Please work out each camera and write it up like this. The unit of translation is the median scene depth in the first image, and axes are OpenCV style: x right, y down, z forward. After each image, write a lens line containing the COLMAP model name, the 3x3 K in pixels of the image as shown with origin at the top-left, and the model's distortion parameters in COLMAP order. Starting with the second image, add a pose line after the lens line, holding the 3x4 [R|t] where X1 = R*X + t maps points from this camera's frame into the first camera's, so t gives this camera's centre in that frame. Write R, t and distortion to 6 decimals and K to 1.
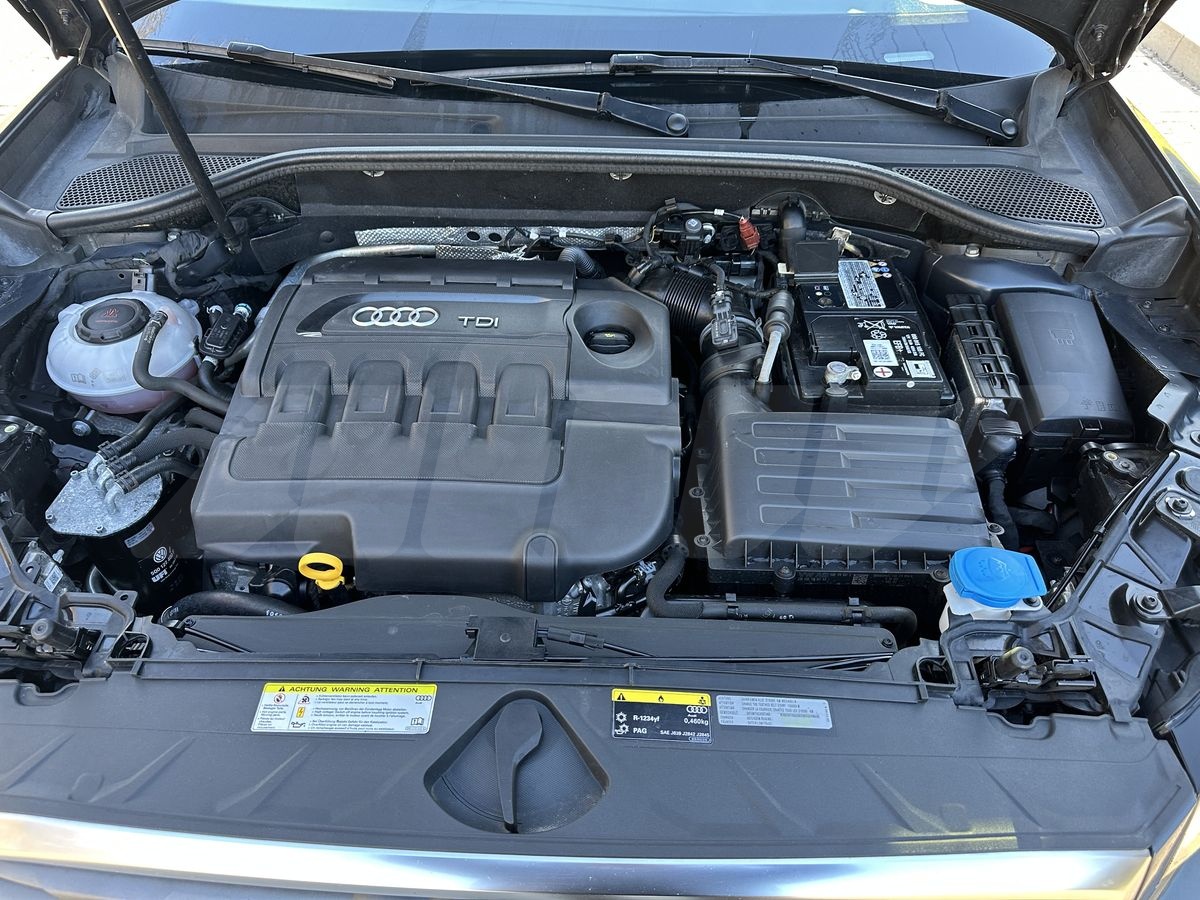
lens RADIAL K [[841.6, 0, 602.9], [0, 841.6, 455.9], [0, 0, 1]] dist [0.005672, -0.006260]
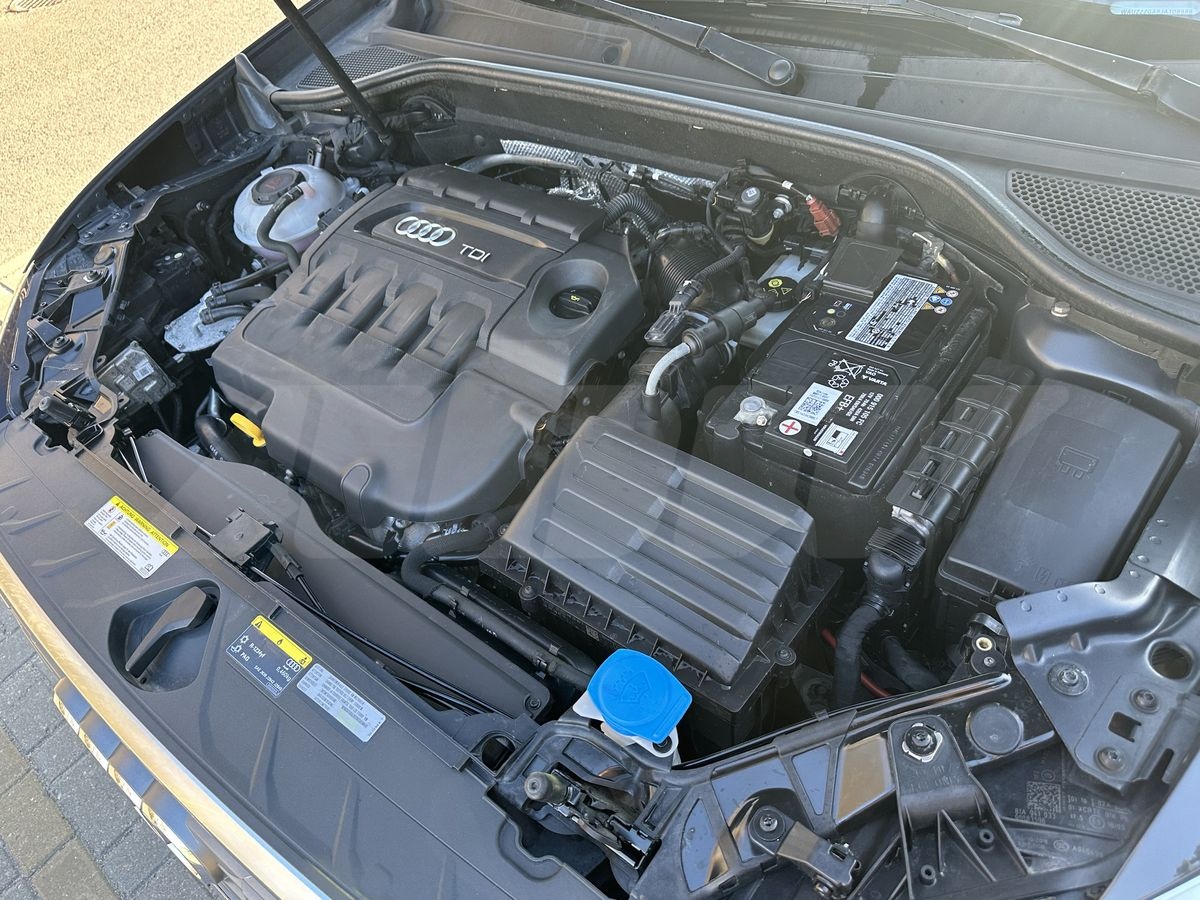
lens RADIAL K [[841.6, 0, 600.7], [0, 841.6, 443.4], [0, 0, 1]] dist [0.005672, -0.006260]
pose [[0.795638, 0.336888, -0.503455, 0.531400], [-0.269000, 0.941146, 0.204655, -0.178265], [0.542770, -0.027402, 0.839434, 0.191808]]
